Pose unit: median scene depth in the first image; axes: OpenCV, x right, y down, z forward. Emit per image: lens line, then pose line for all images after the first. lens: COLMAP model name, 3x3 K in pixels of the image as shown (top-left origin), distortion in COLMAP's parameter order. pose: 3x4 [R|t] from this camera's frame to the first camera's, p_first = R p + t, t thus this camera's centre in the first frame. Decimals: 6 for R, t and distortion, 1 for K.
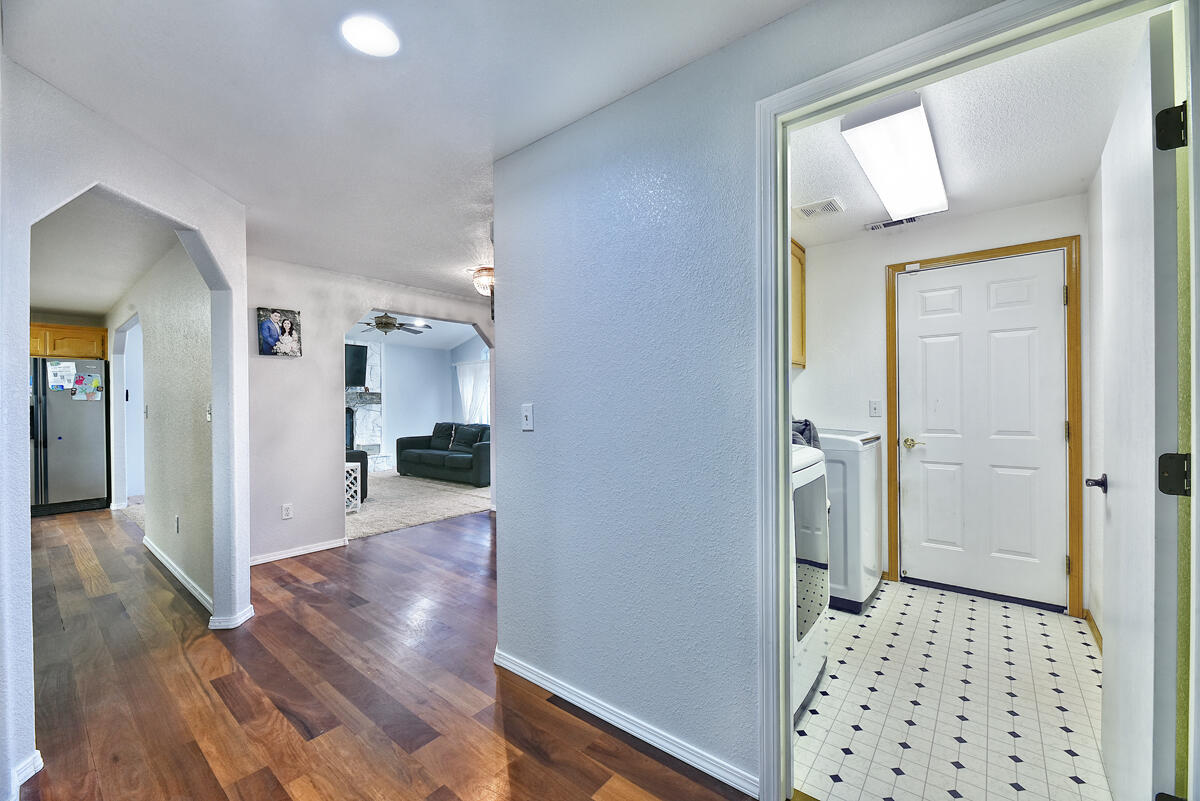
lens RADIAL K [[481.3, 0, 603.6], [0, 481.3, 402.5], [0, 0, 1]] dist [-0.000371, -0.002330]
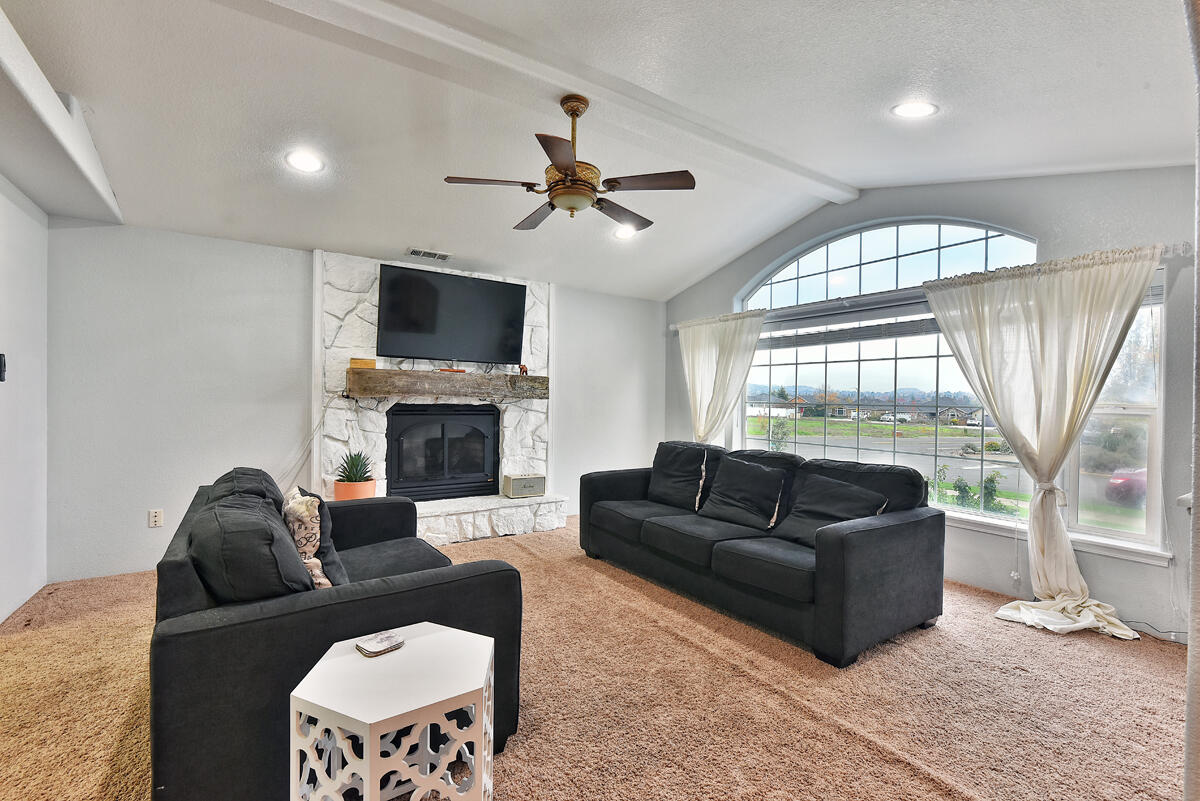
lens RADIAL K [[529.2, 0, 599.2], [0, 529.2, 409.2], [0, 0, 1]] dist [0.000235, 0.000072]
pose [[0.950615, 0.026072, -0.309274, -0.298767], [-0.021627, 0.999608, 0.017794, 0.003365], [0.309617, -0.010227, 0.950806, 0.607293]]
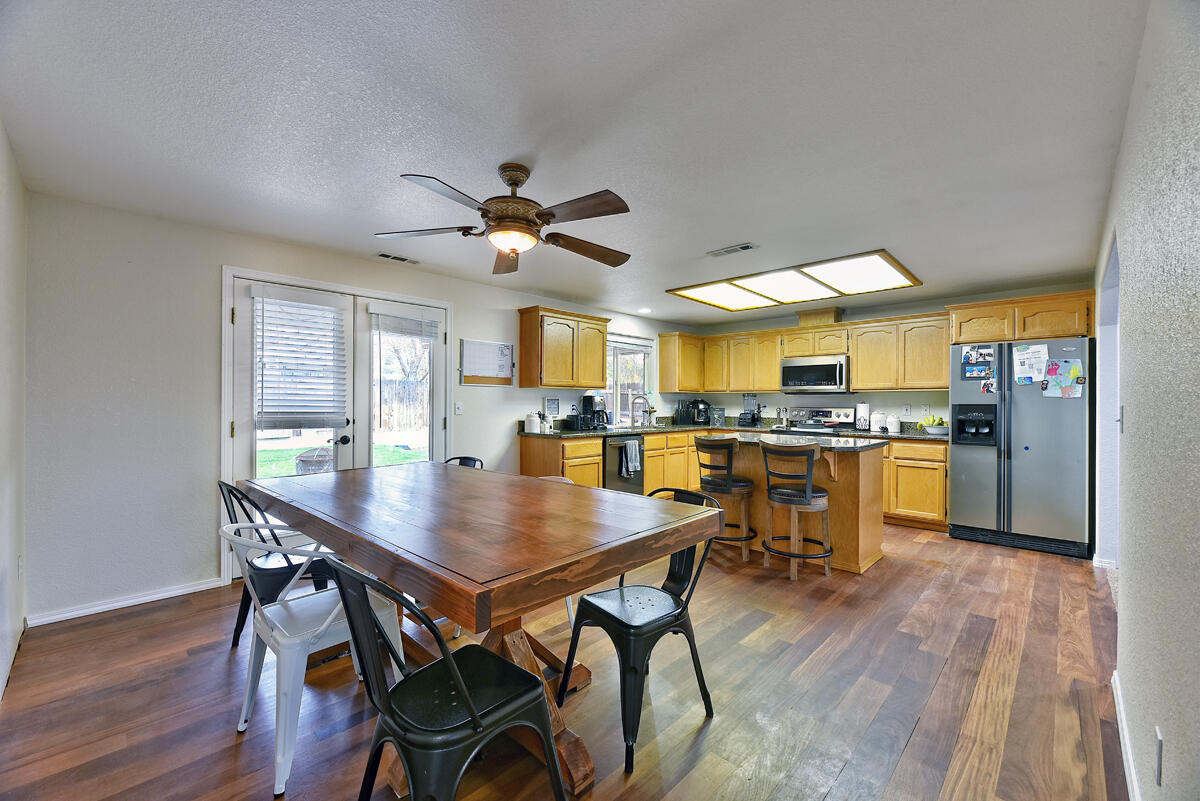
lens RADIAL K [[481.3, 0, 600.5], [0, 481.3, 402.3], [0, 0, 1]] dist [-0.000371, -0.002330]
pose [[-0.089408, 0.007002, -0.995970, -0.262233], [-0.007126, 0.999945, 0.007669, 0.001473], [0.995970, 0.007783, -0.089354, 0.319959]]
